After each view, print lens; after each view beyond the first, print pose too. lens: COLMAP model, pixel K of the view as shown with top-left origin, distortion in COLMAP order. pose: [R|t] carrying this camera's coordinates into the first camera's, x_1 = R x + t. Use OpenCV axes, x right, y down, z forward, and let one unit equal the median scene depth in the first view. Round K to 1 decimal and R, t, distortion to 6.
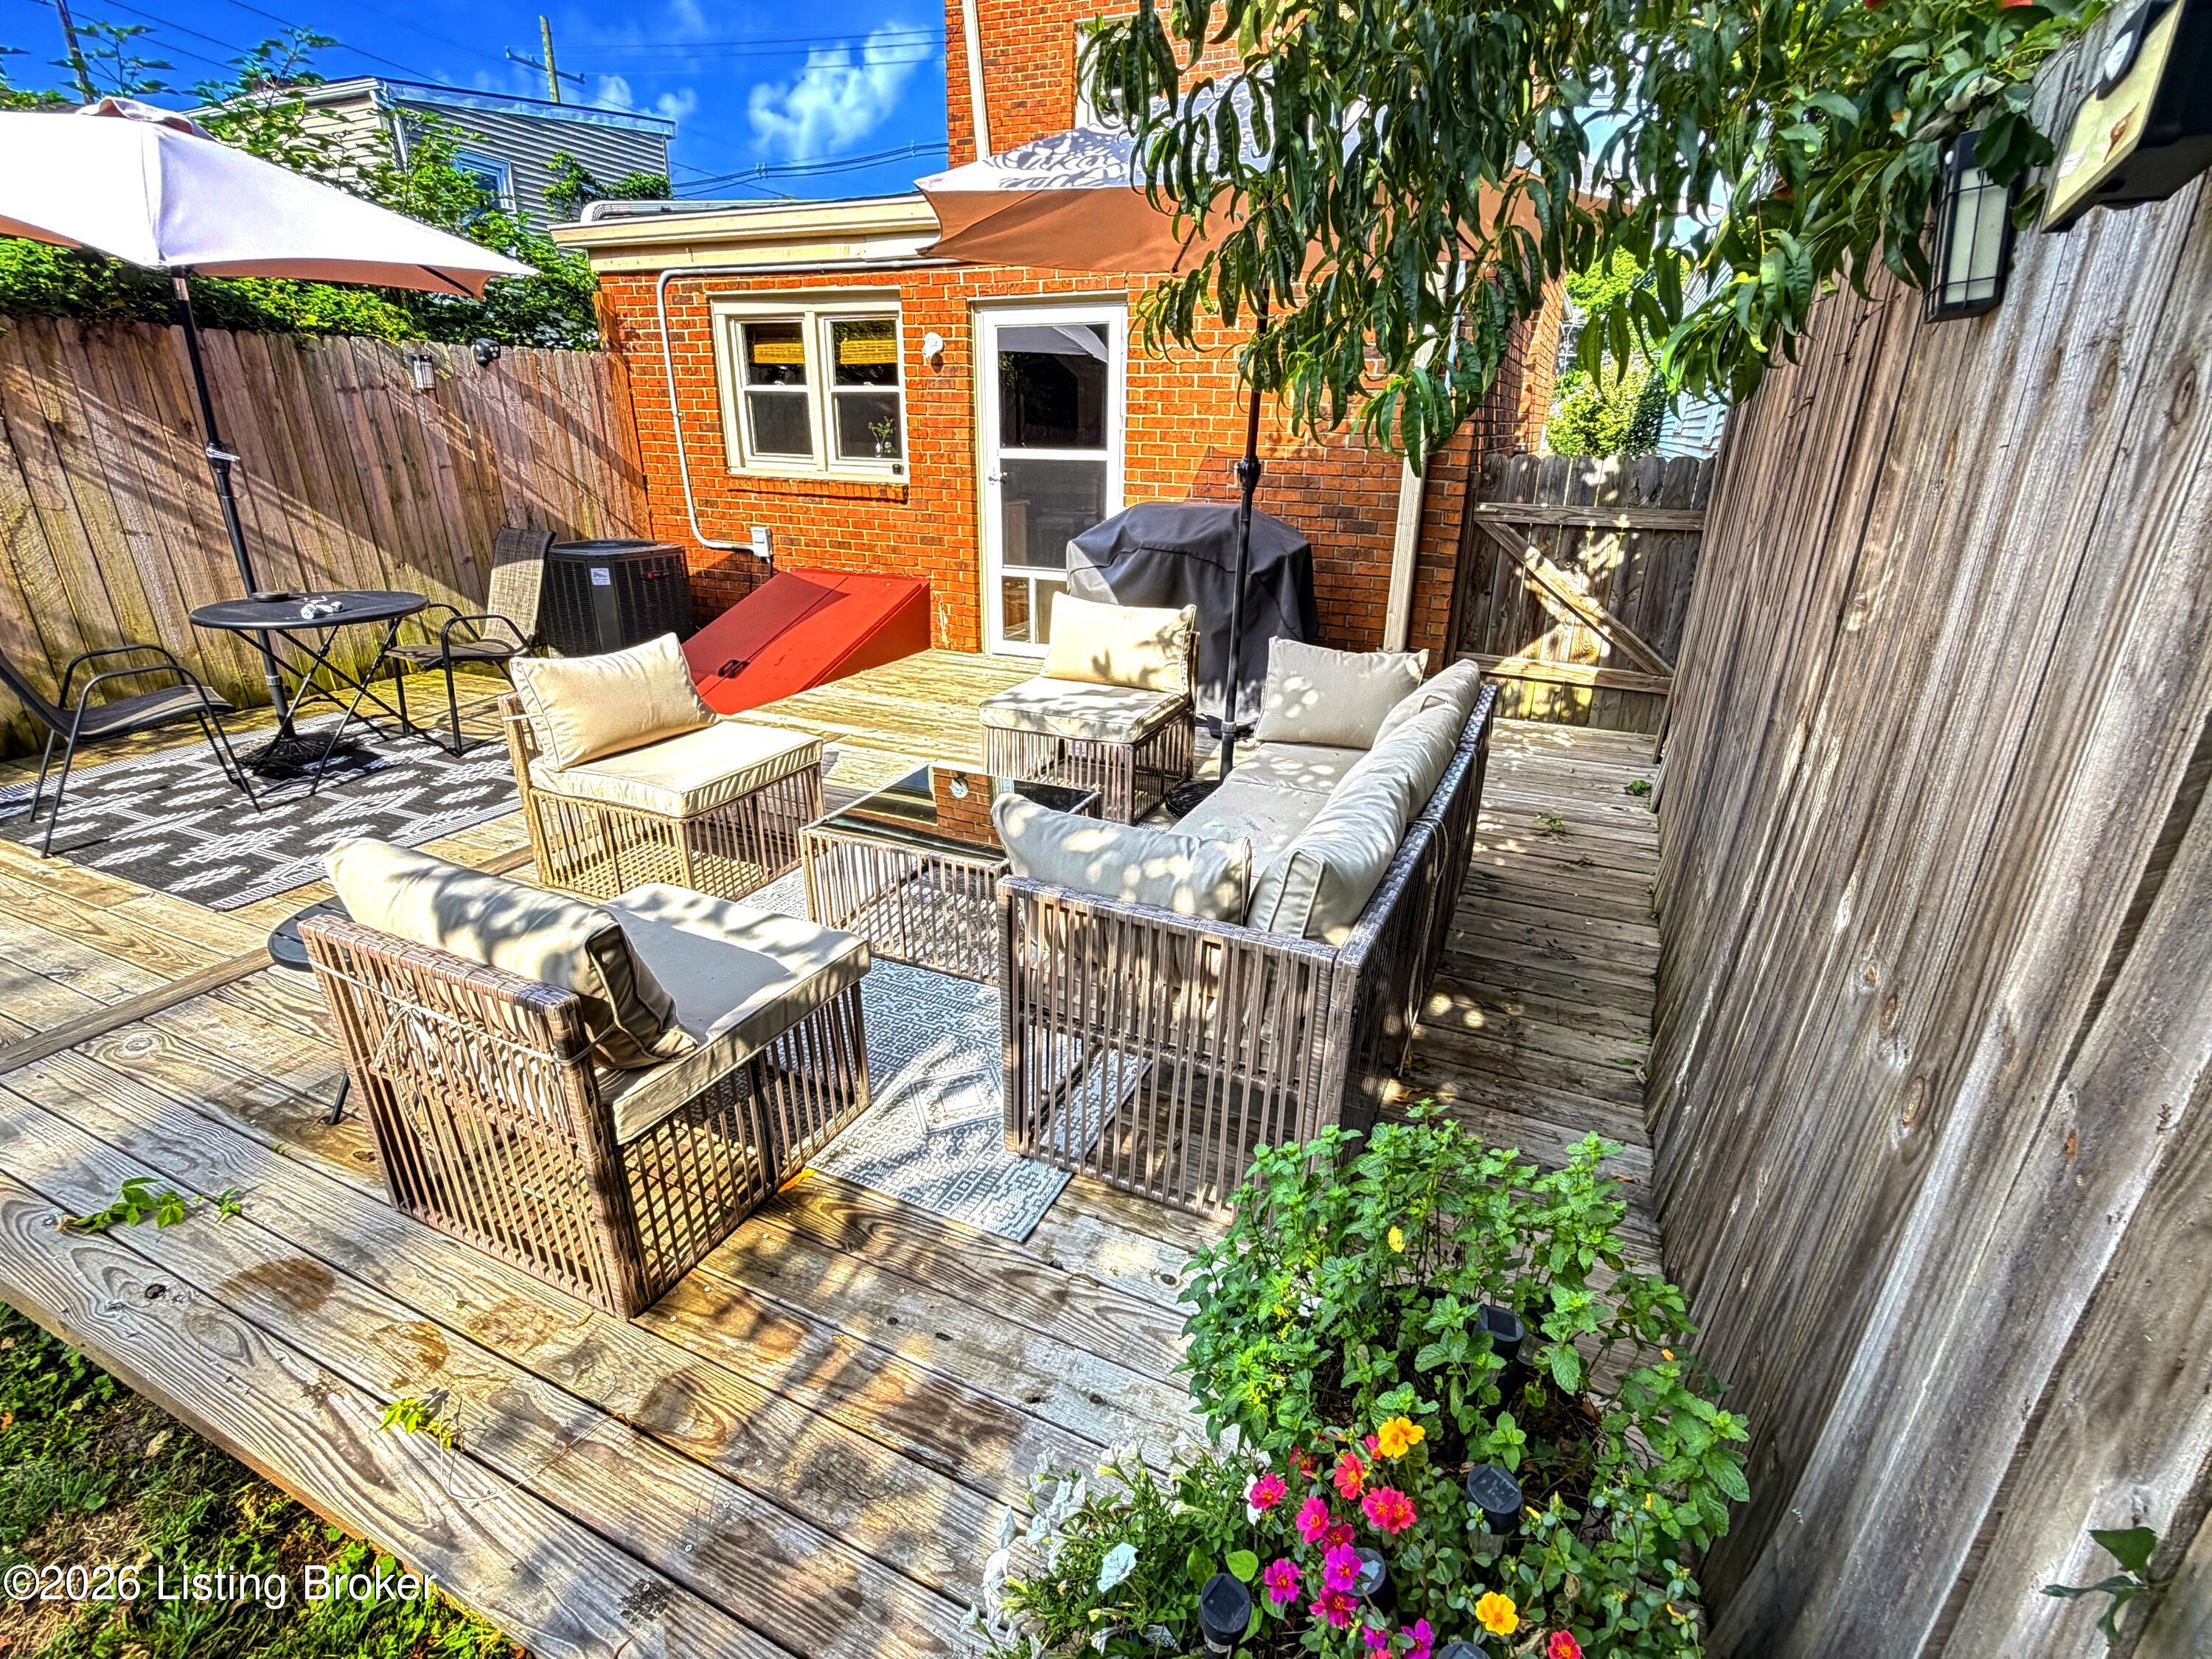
lens RADIAL K [[1022.0, 0, 1109.6], [0, 1022.0, 867.0], [0, 0, 1]] dist [0.026849, 0.000059]
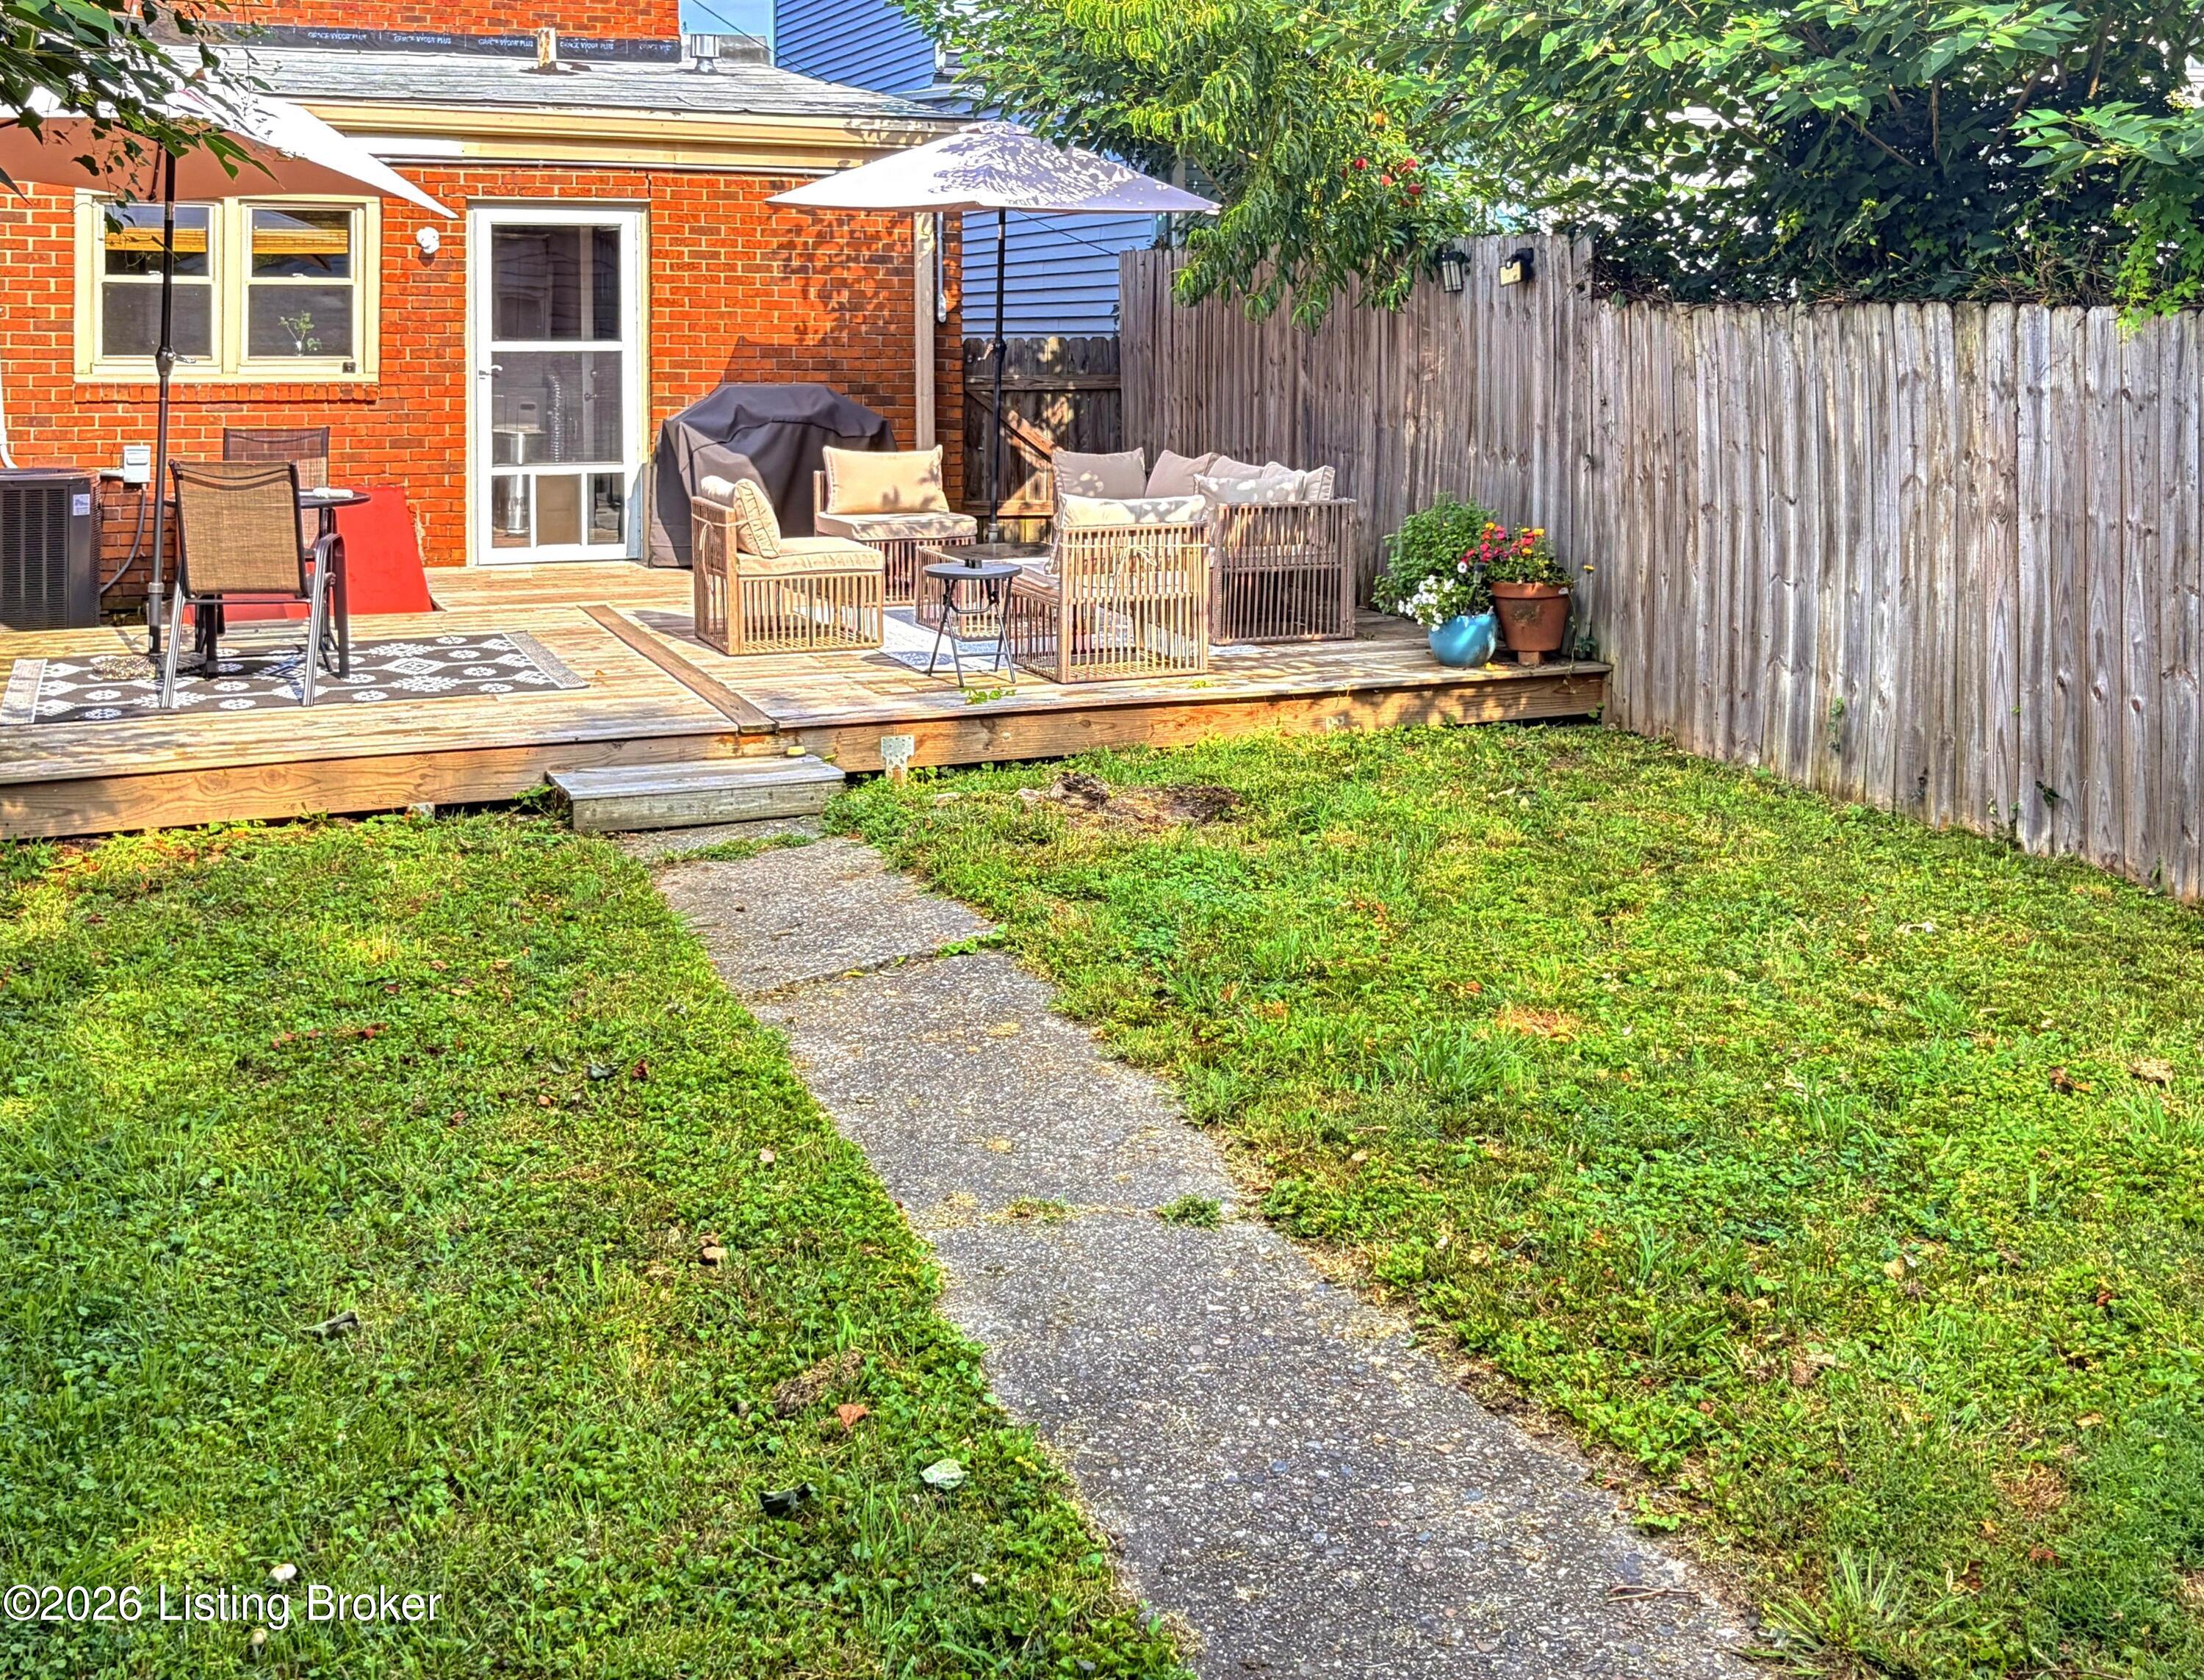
lens RADIAL K [[2635.9, 0, 1103.9], [0, 2635.9, 839.2], [0, 0, 1]] dist [-0.003411, 0.000000]
pose [[0.663158, -0.152501, 0.732779, -1.582592], [0.299438, 0.951318, -0.073007, 0.362851], [-0.685973, 0.267837, 0.676539, -0.877487]]
